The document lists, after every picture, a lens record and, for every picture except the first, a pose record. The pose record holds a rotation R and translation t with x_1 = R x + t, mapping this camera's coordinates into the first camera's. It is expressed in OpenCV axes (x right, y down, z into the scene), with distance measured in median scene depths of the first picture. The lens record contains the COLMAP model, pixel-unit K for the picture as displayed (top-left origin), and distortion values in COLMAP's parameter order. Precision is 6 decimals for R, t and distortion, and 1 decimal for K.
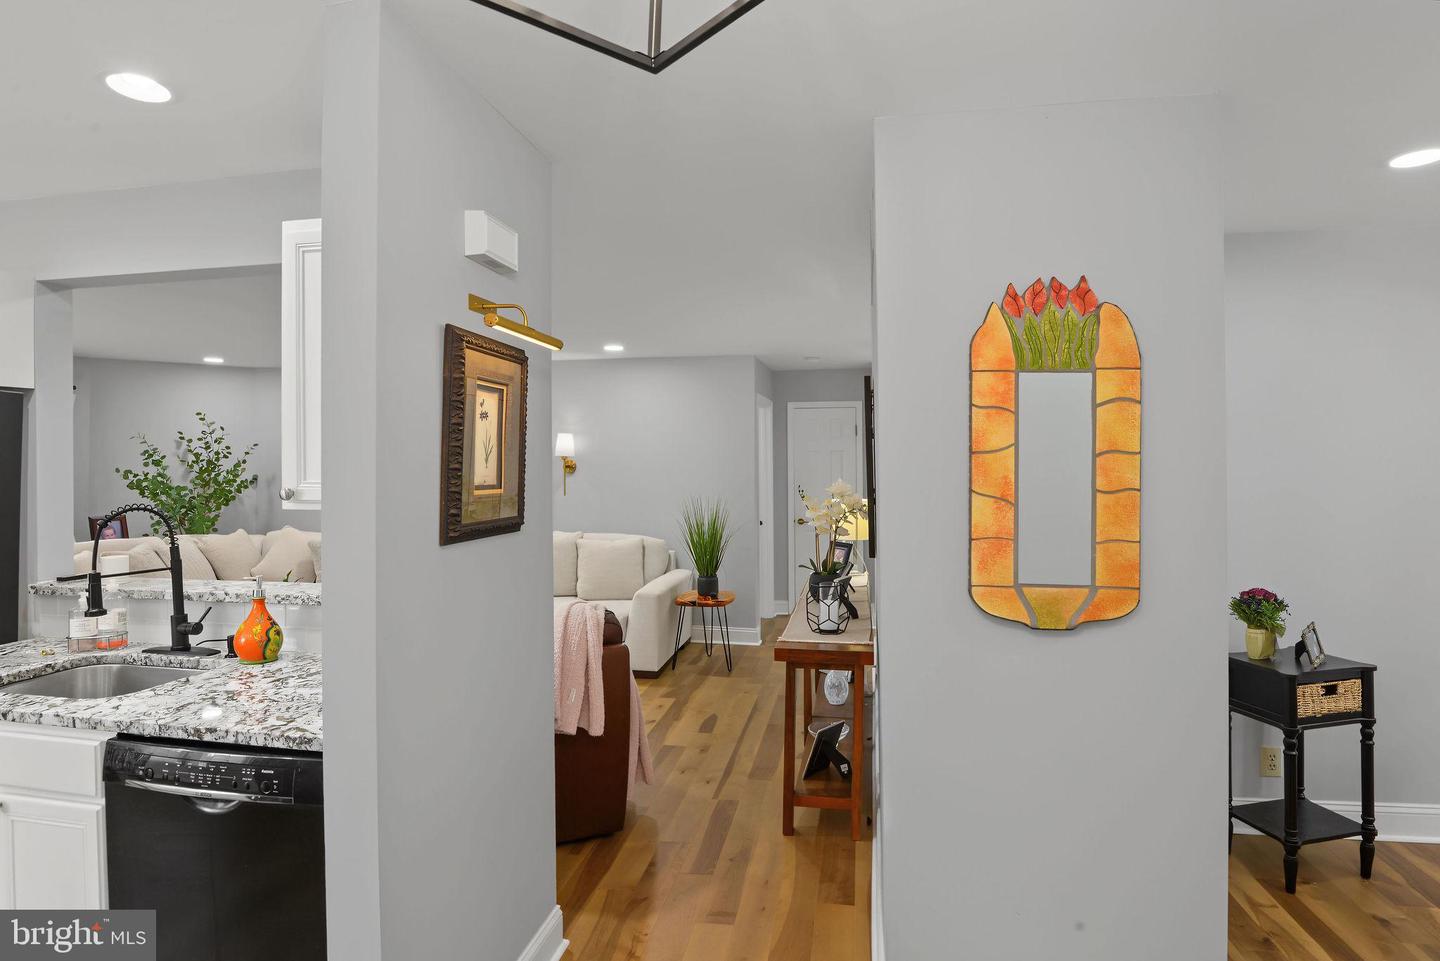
lens RADIAL K [[717.8, 0, 735.2], [0, 717.8, 470.2], [0, 0, 1]] dist [-0.024965, -0.000744]
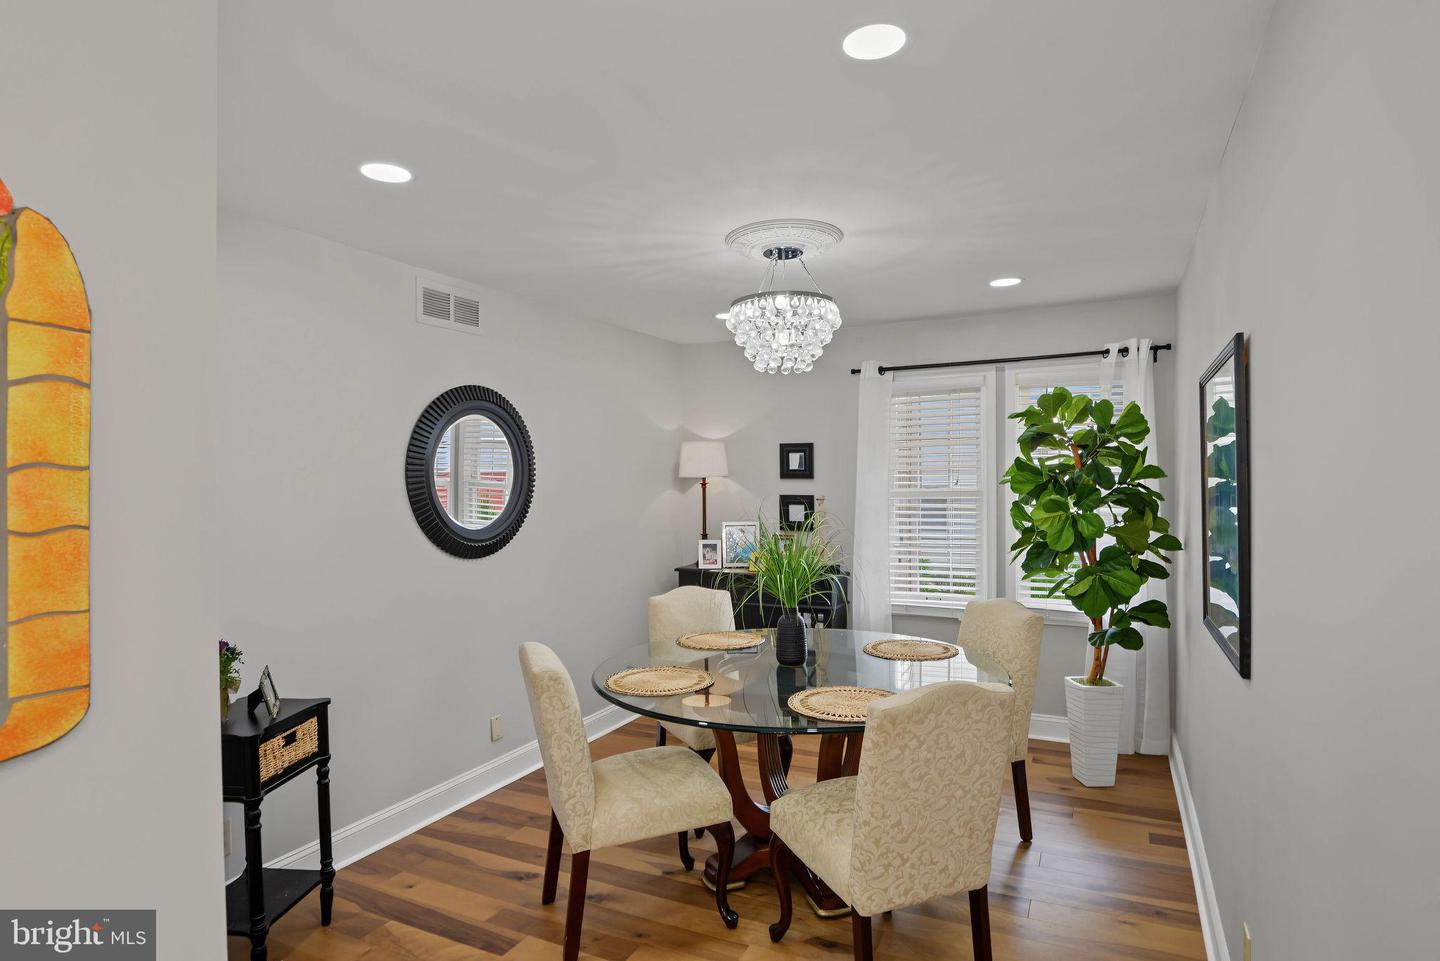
lens RADIAL K [[786.5, 0, 727.6], [0, 786.5, 487.1], [0, 0, 1]] dist [-0.023193, -0.000815]
pose [[0.278157, -0.001860, 0.960534, 0.051003], [0.009127, 0.999958, -0.000706, -0.001357], [-0.960492, 0.008964, 0.278162, 0.188270]]
